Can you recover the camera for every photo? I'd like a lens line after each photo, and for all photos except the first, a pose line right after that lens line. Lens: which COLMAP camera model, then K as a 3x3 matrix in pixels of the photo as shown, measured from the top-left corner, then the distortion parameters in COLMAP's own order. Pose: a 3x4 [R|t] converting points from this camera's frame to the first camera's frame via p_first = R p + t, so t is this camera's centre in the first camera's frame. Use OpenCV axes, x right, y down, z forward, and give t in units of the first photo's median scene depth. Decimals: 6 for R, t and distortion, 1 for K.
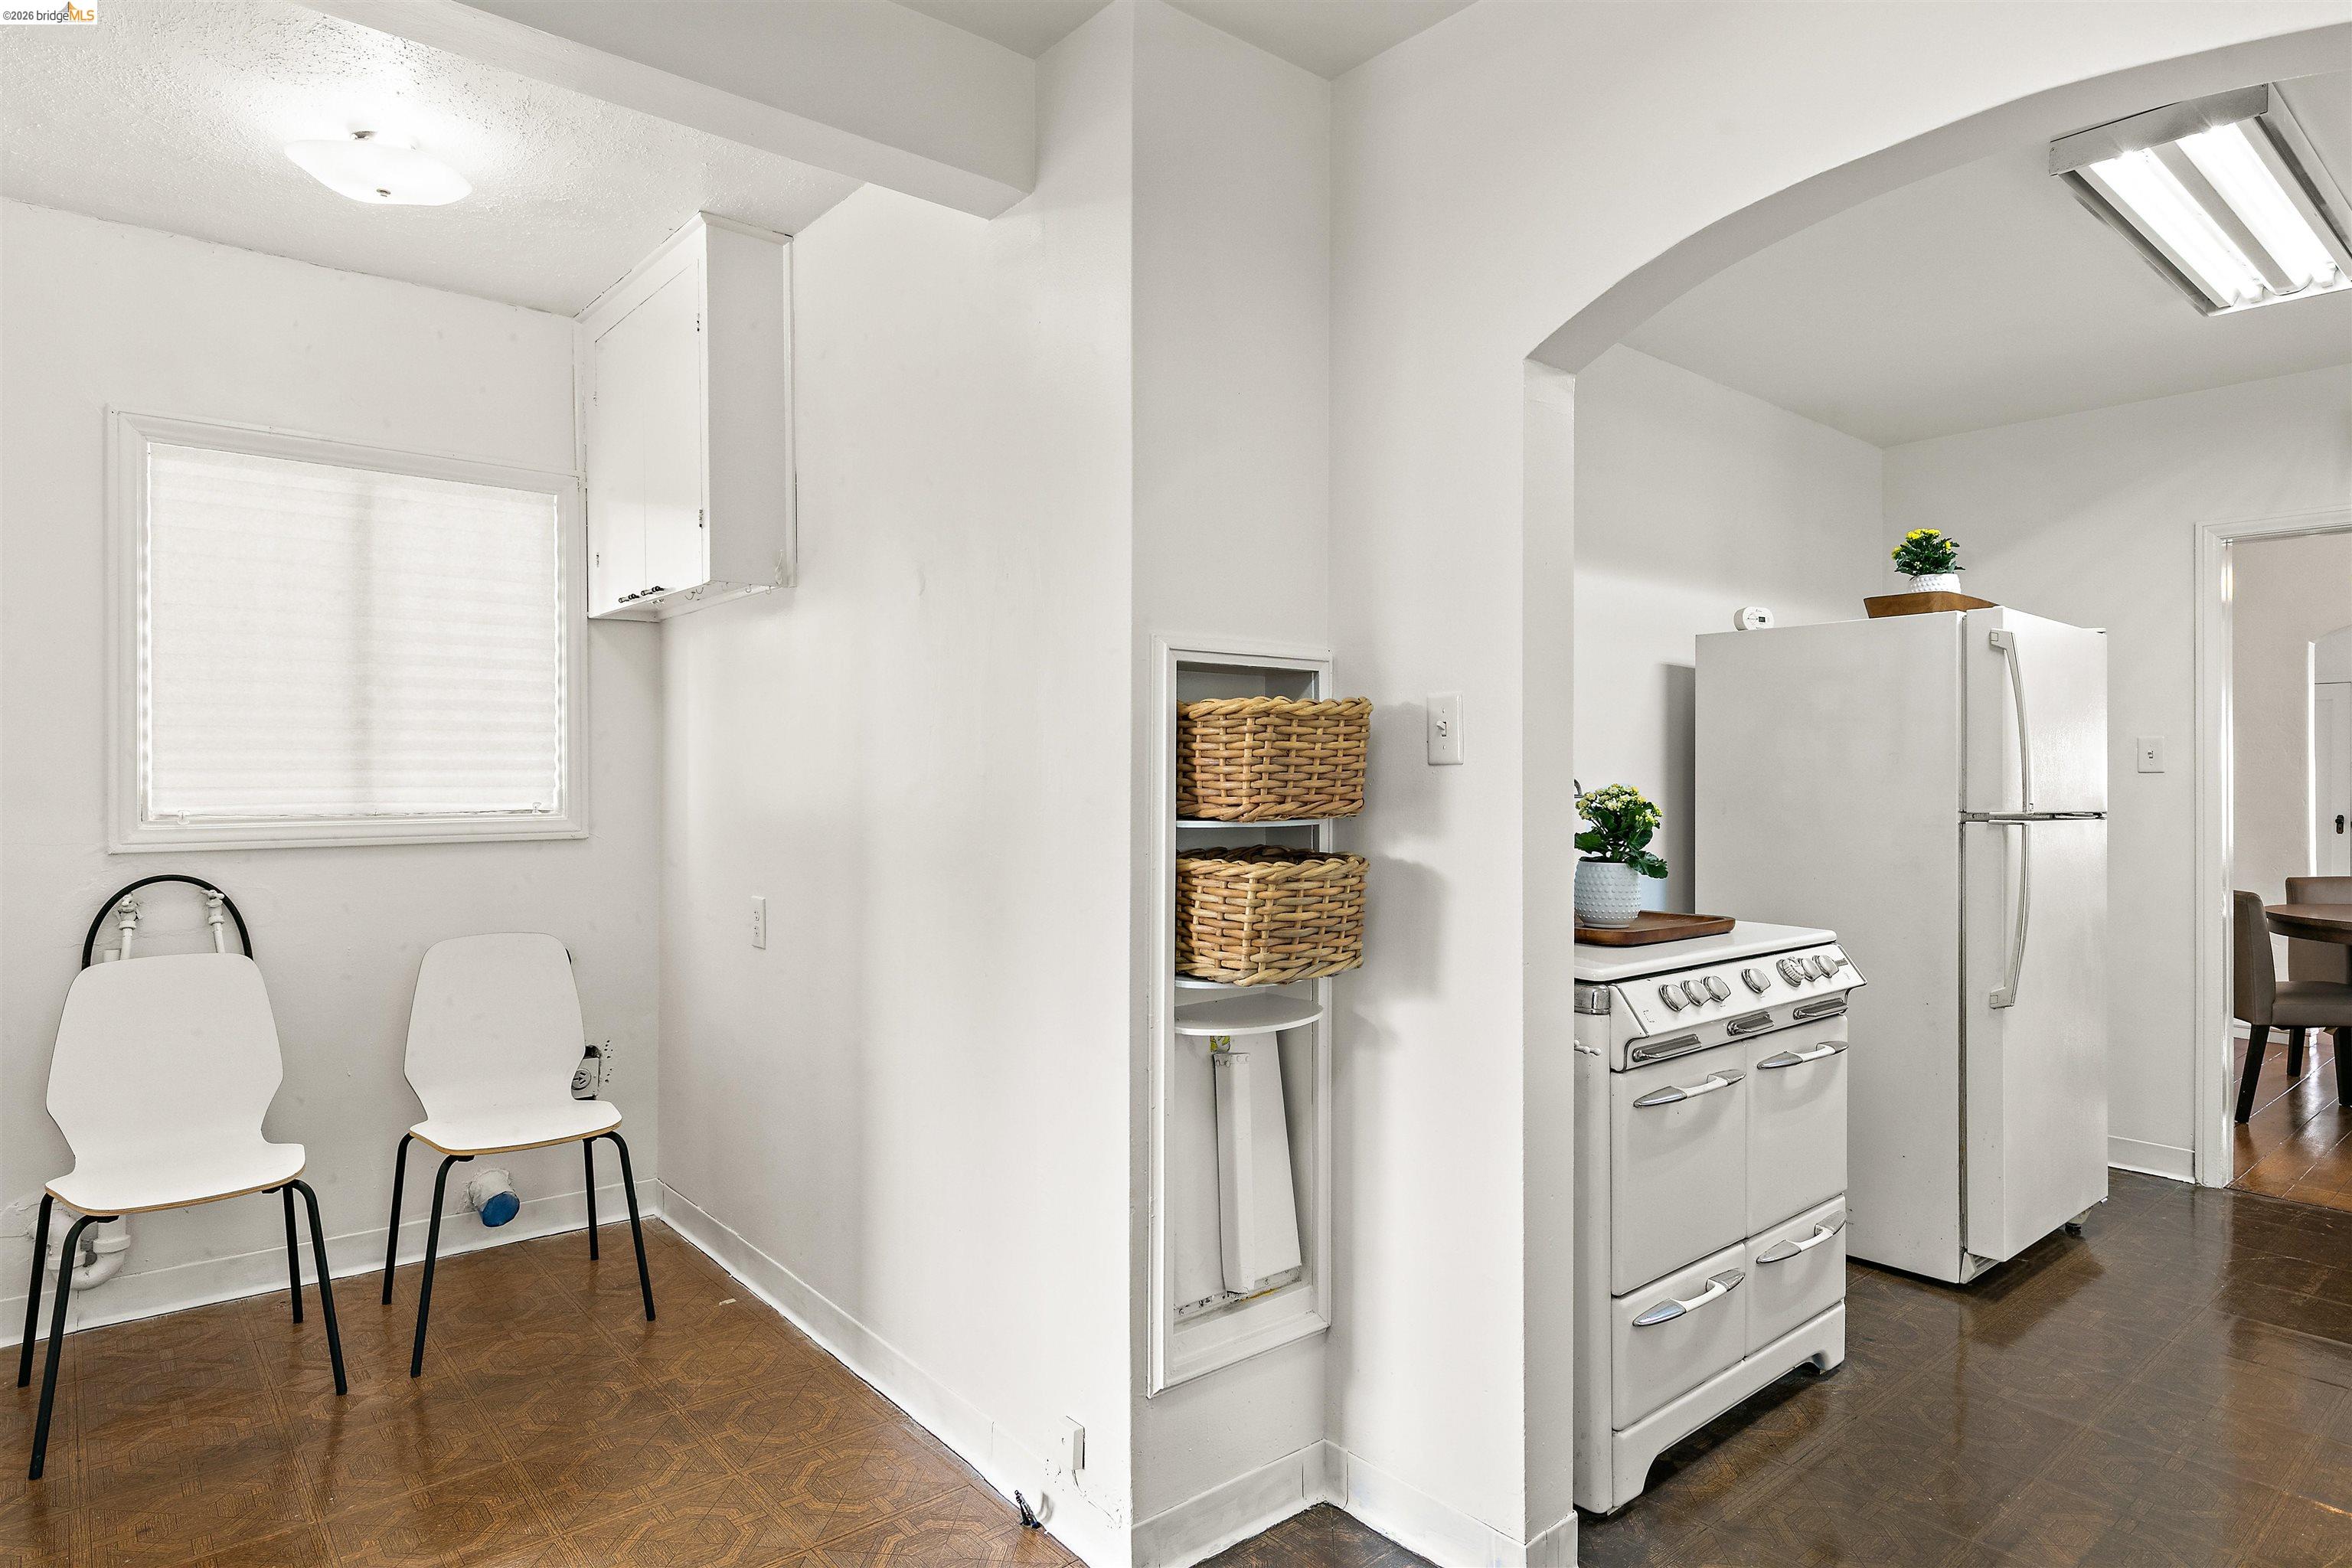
lens RADIAL K [[1284.1, 0, 1174.5], [0, 1284.1, 783.1], [0, 0, 1]] dist [-0.000483, 0.000746]
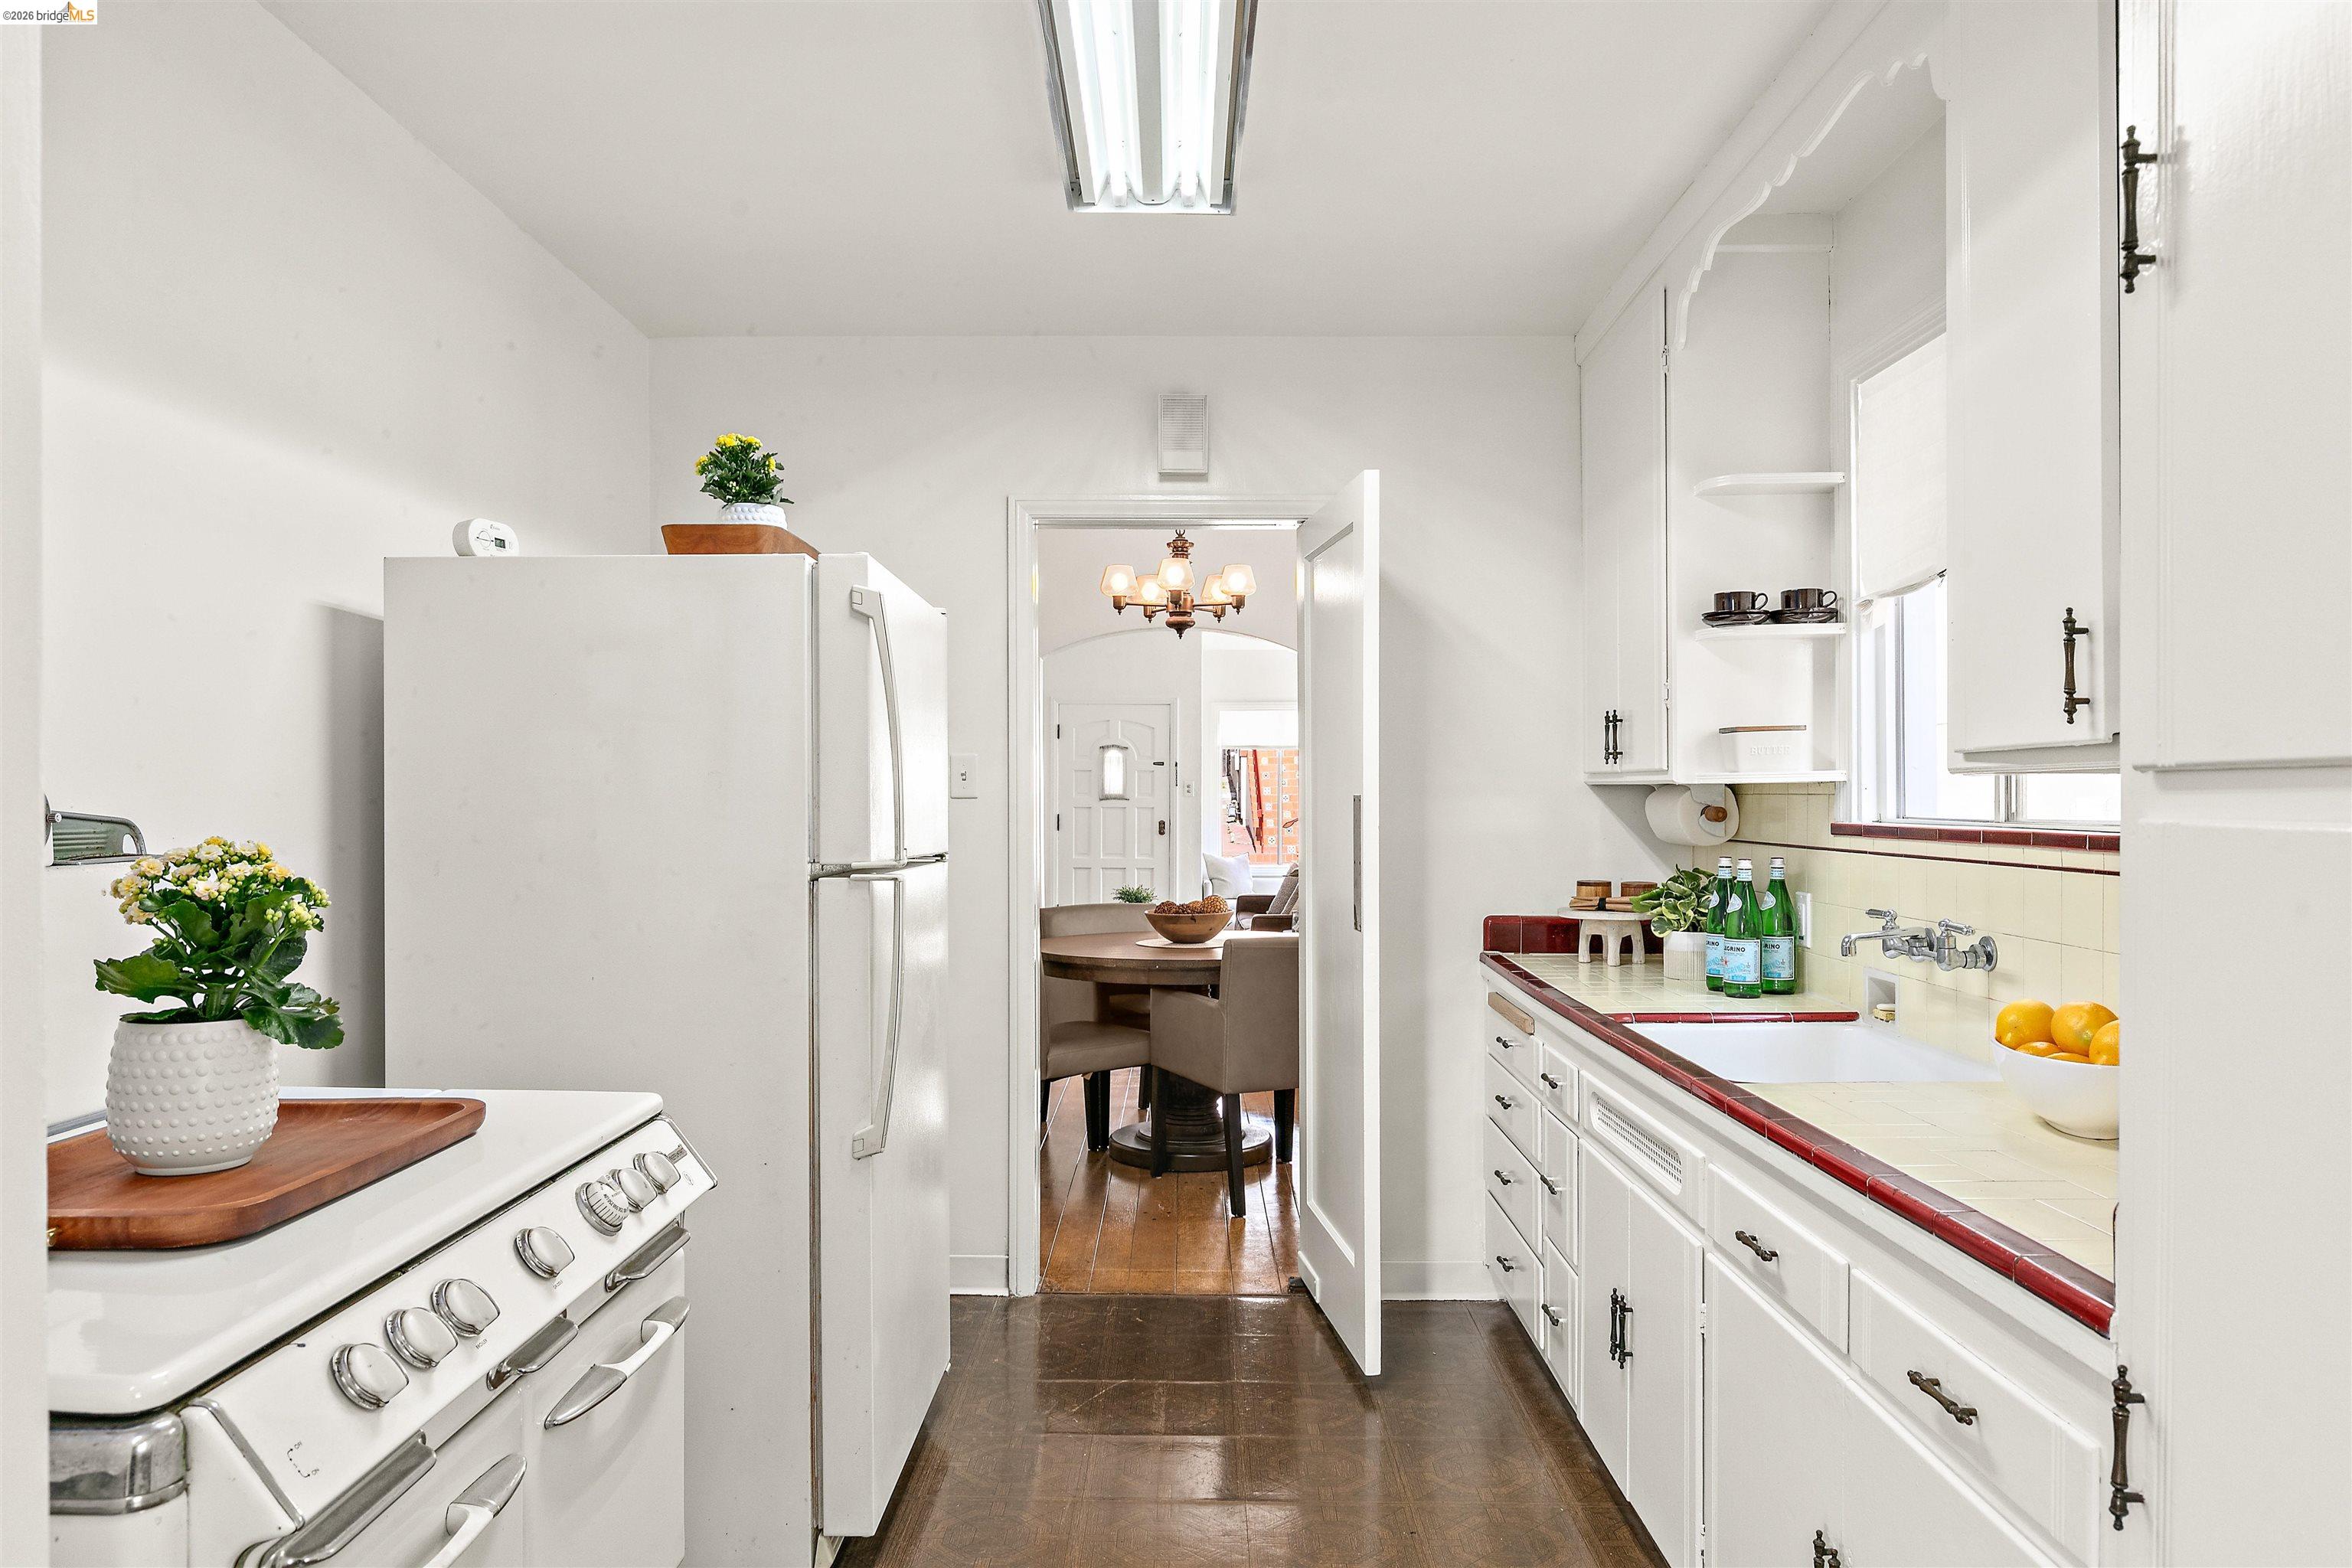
lens RADIAL K [[1562.4, 0, 1174.6], [0, 1562.4, 792.9], [0, 0, 1]] dist [-0.007569, -0.001343]
pose [[0.646706, -0.001075, 0.762738, 0.148919], [0.006223, 0.999973, -0.003867, -0.010297], [-0.762714, 0.007247, 0.646696, 0.404558]]
